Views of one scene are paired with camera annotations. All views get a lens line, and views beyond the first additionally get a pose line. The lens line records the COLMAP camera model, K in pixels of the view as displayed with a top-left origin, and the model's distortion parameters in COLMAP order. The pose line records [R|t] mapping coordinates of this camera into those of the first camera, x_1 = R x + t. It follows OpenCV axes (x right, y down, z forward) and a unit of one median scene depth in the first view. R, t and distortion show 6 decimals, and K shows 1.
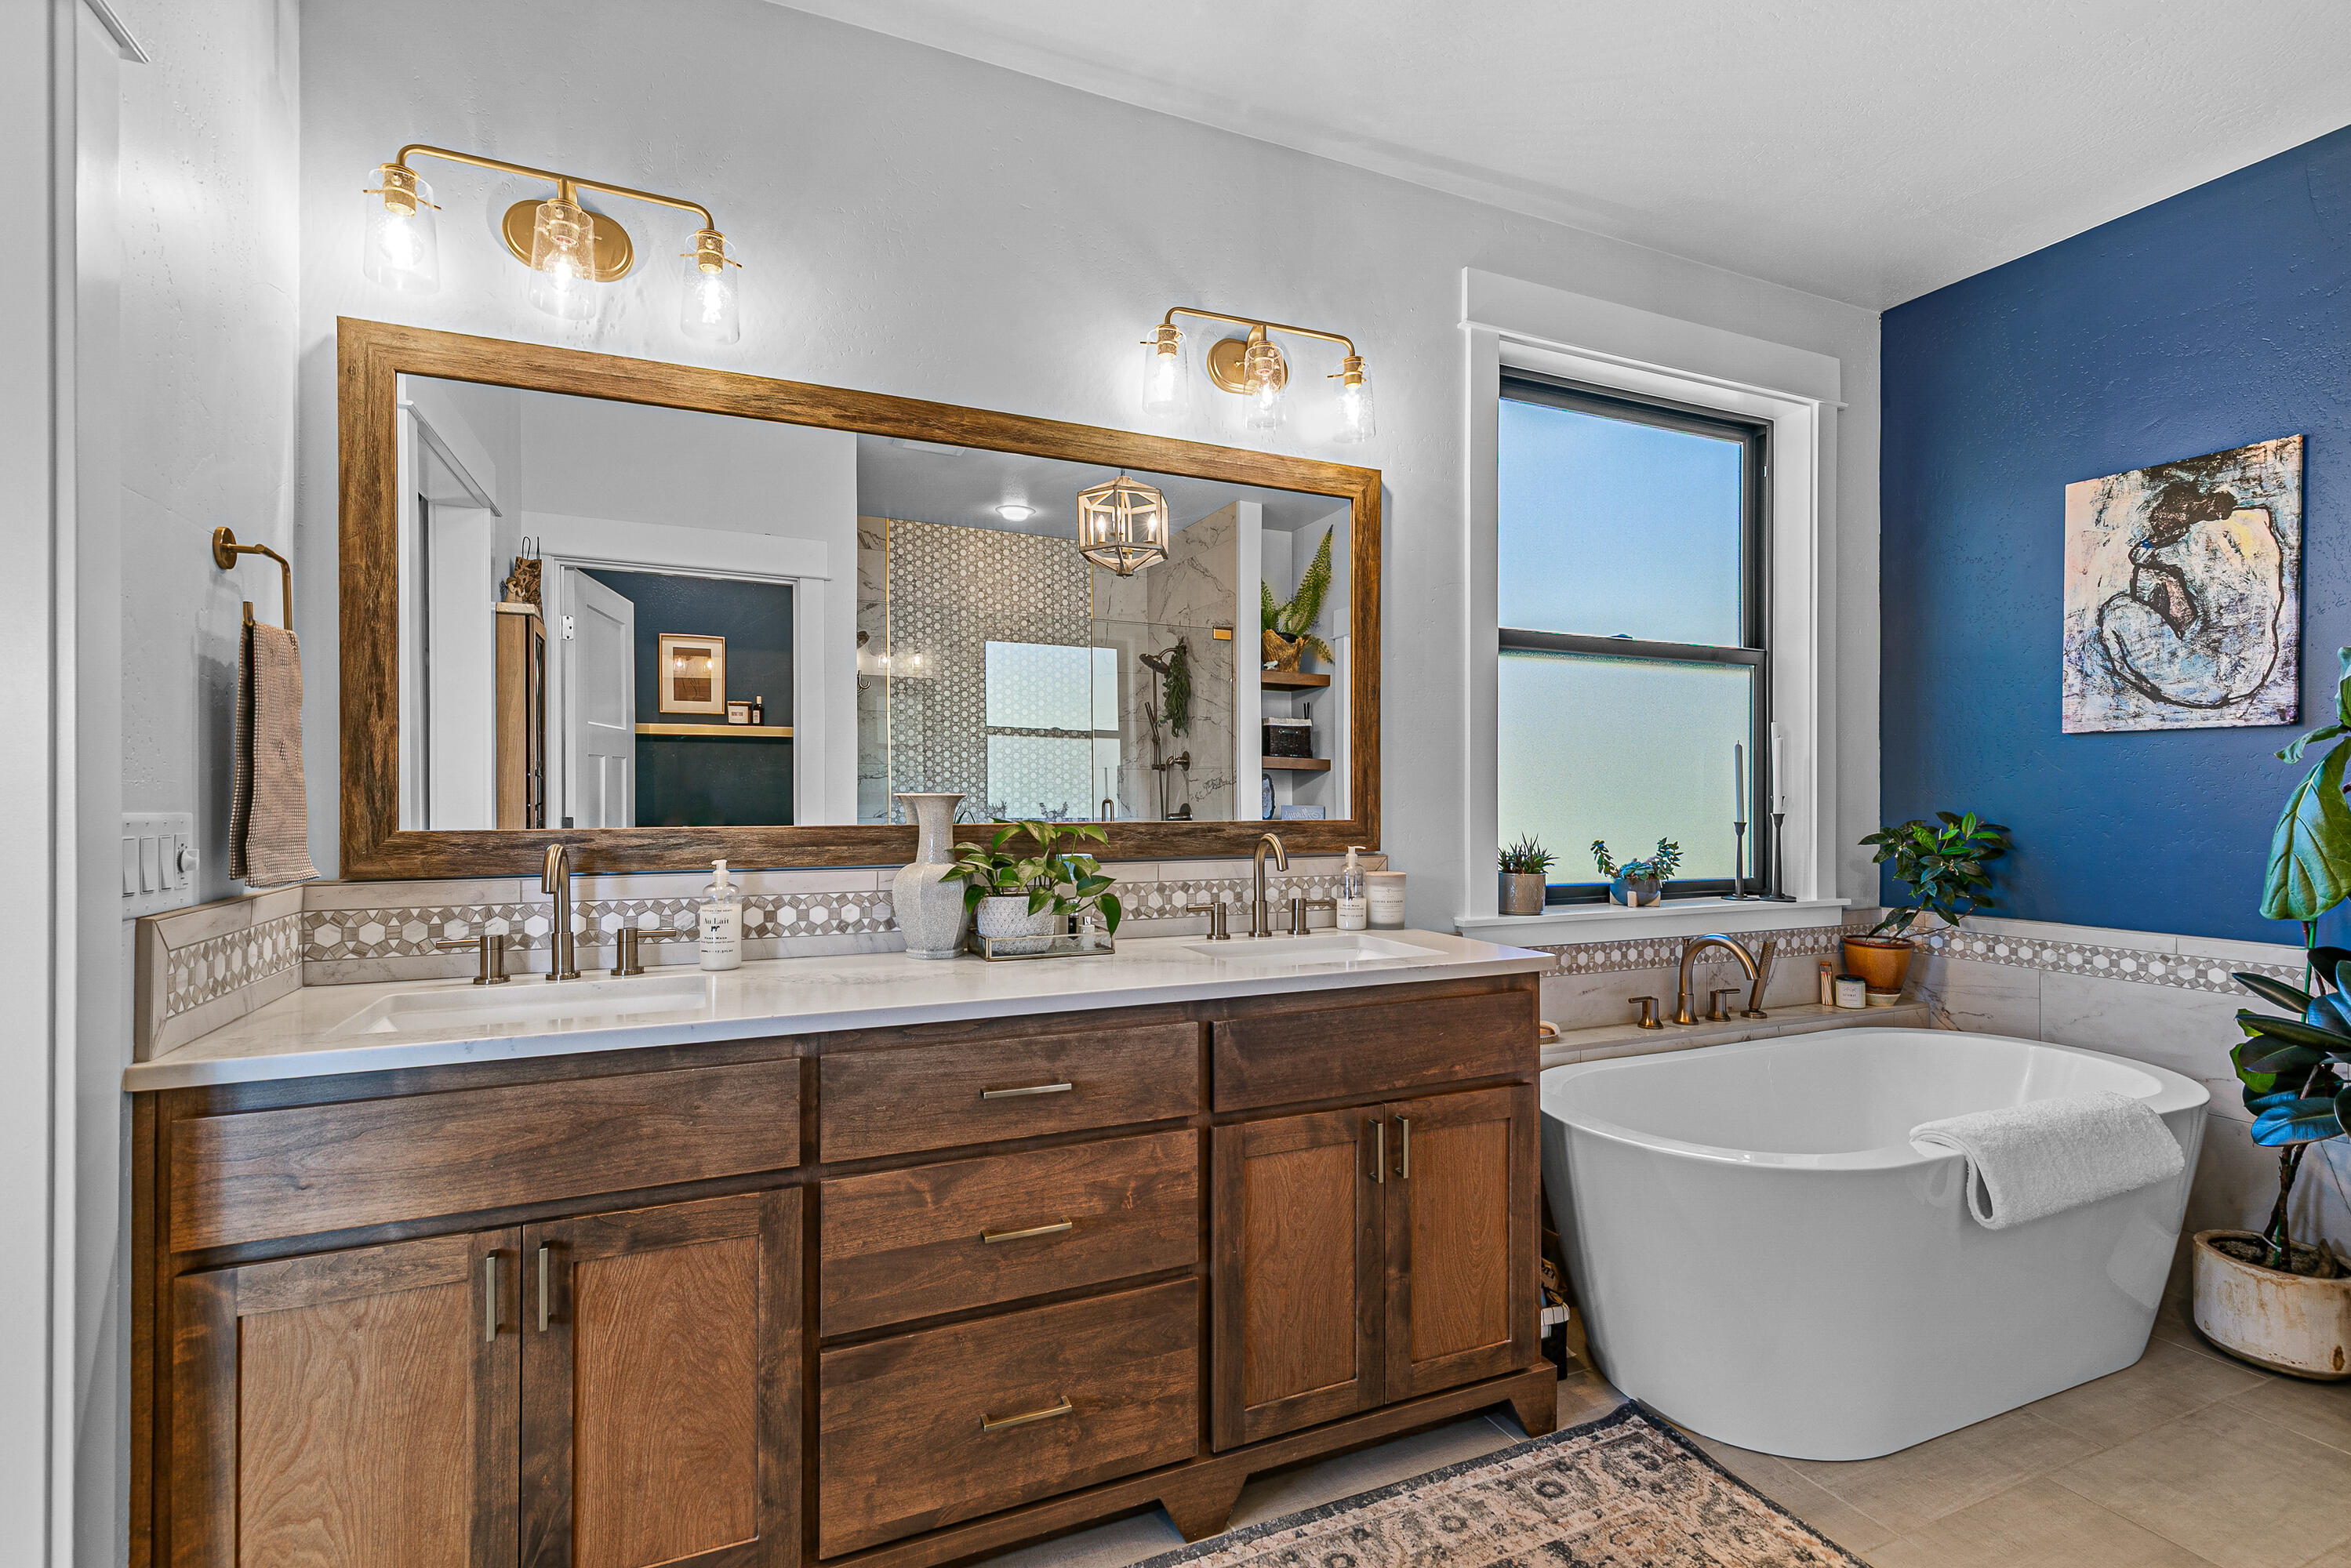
lens RADIAL K [[1075.4, 0, 1191.0], [0, 1075.4, 786.7], [0, 0, 1]] dist [0.011080, -0.003121]
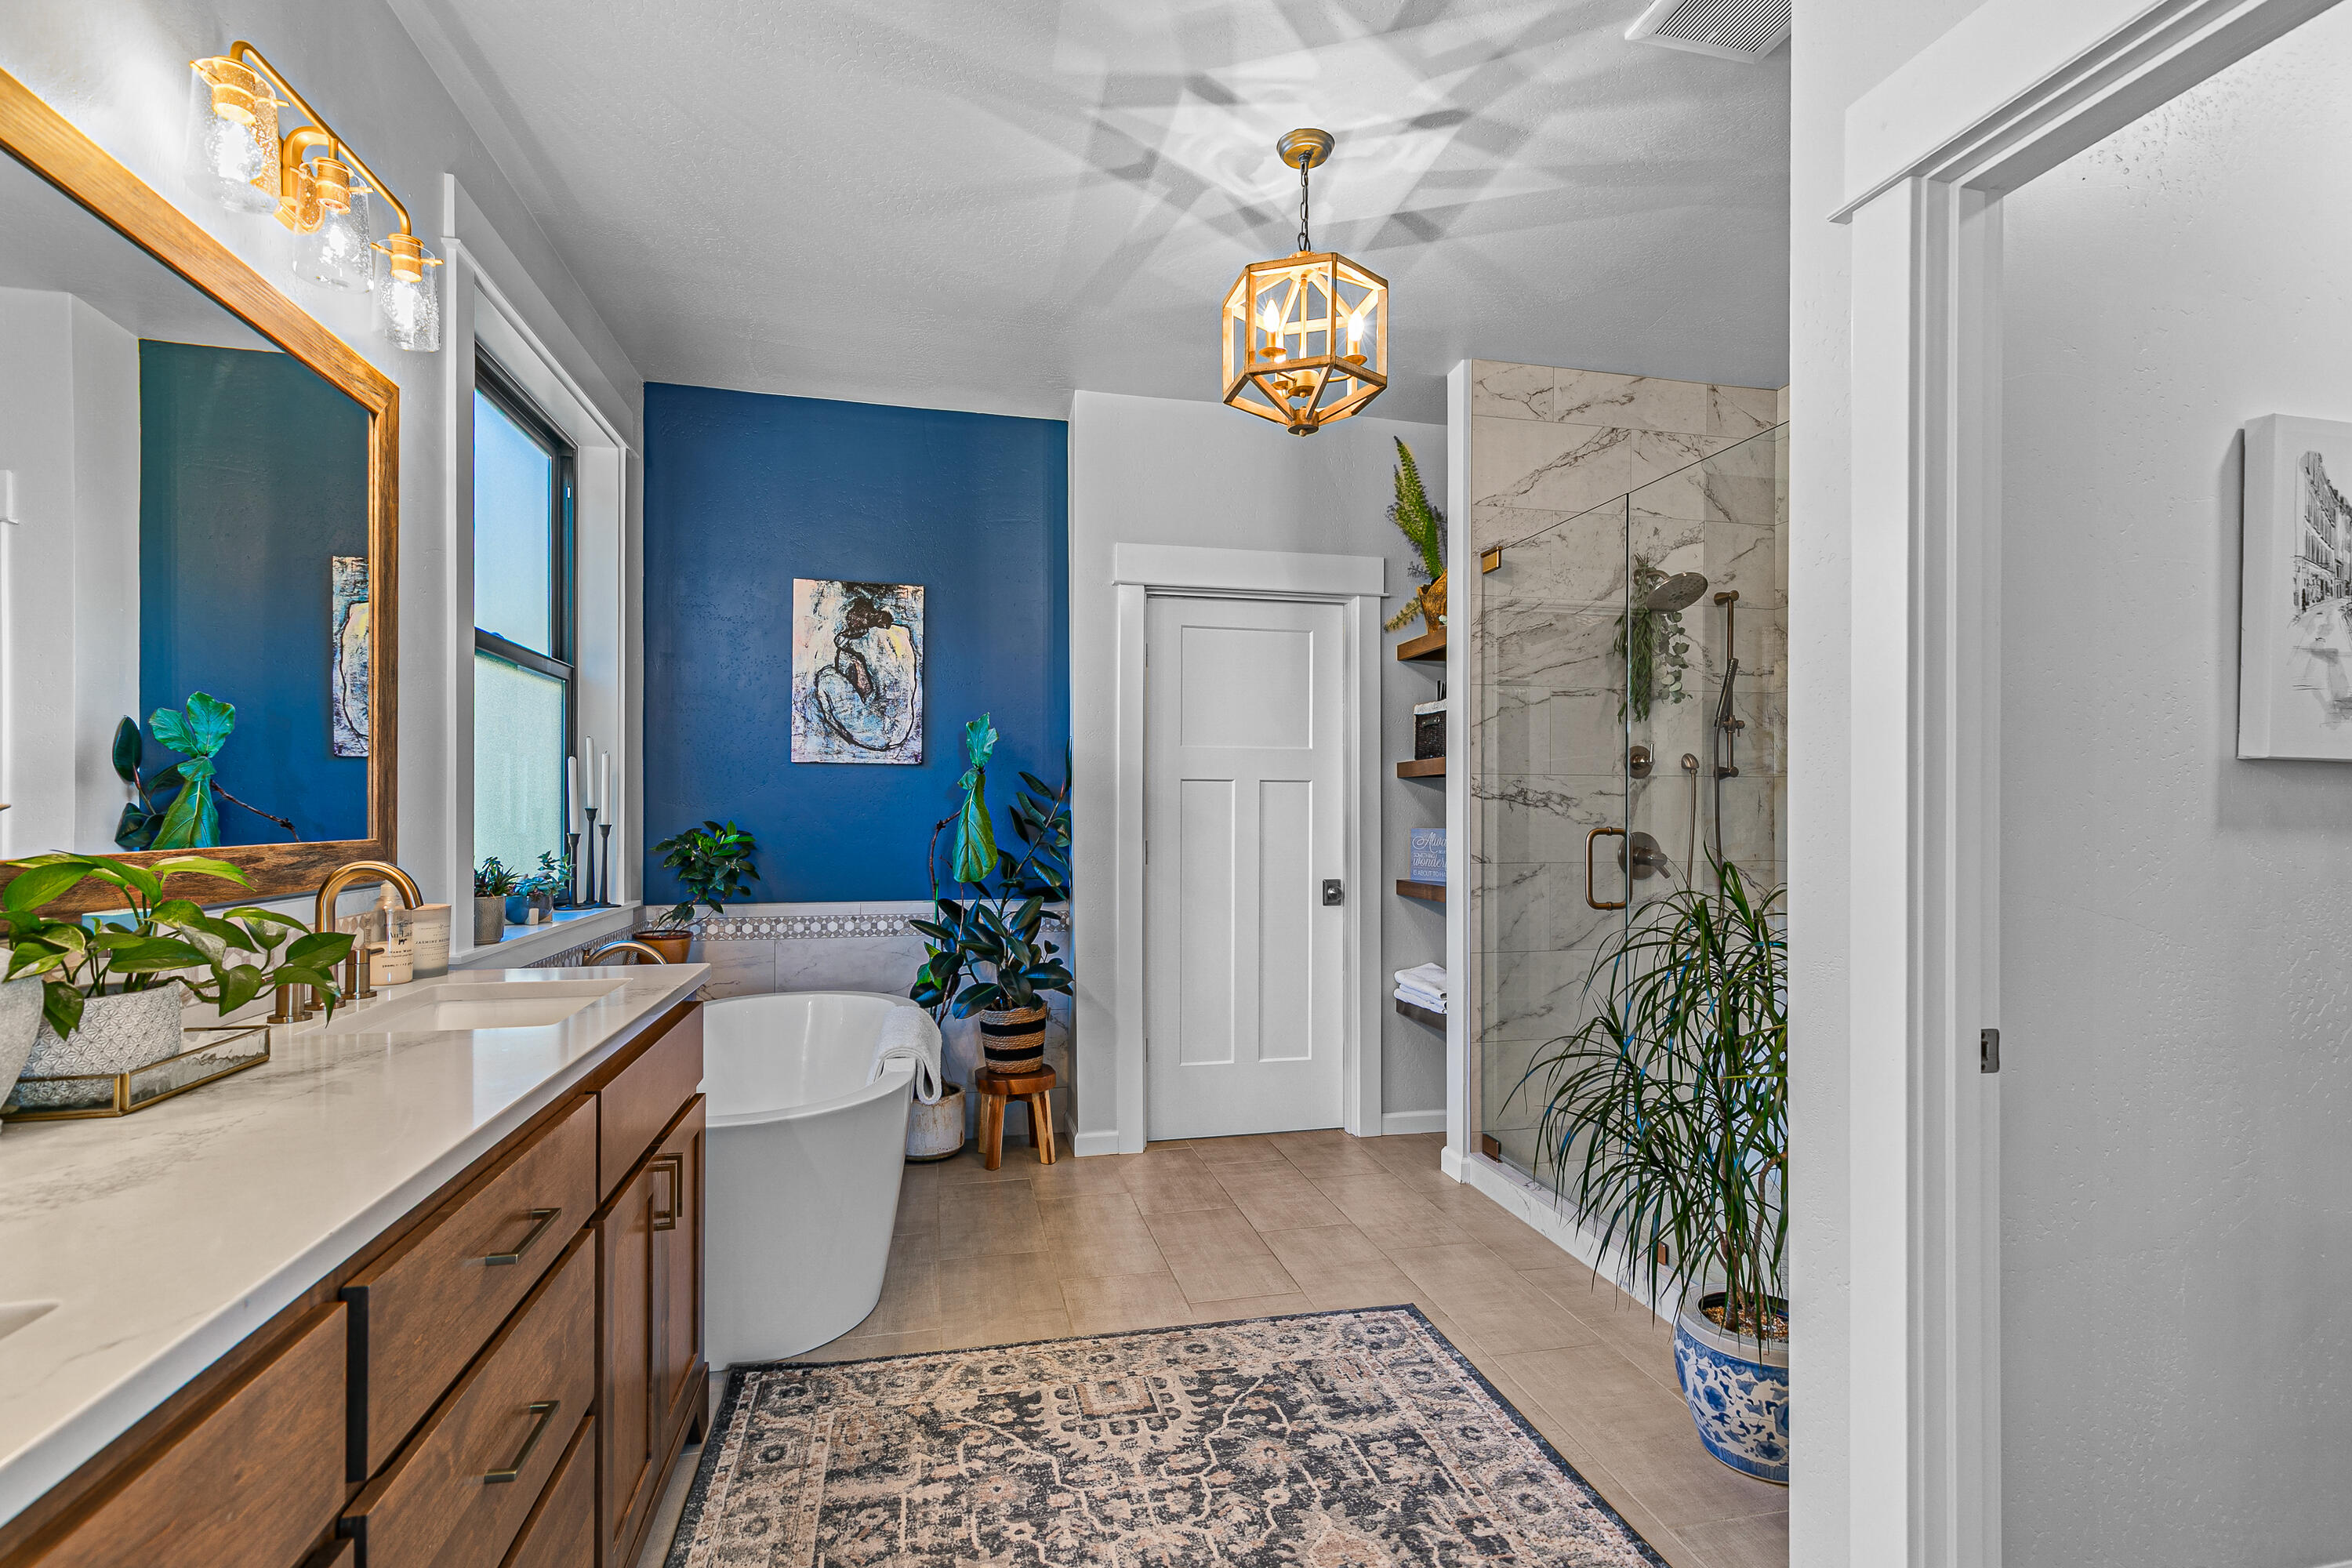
lens RADIAL K [[1076.0, 0, 1186.5], [0, 1076.0, 804.2], [0, 0, 1]] dist [0.011080, -0.003121]
pose [[0.193527, 0.004021, 0.981087, -0.454806], [-0.012425, 0.999921, -0.001648, -0.000479], [-0.981016, -0.011871, 0.193562, 0.277139]]
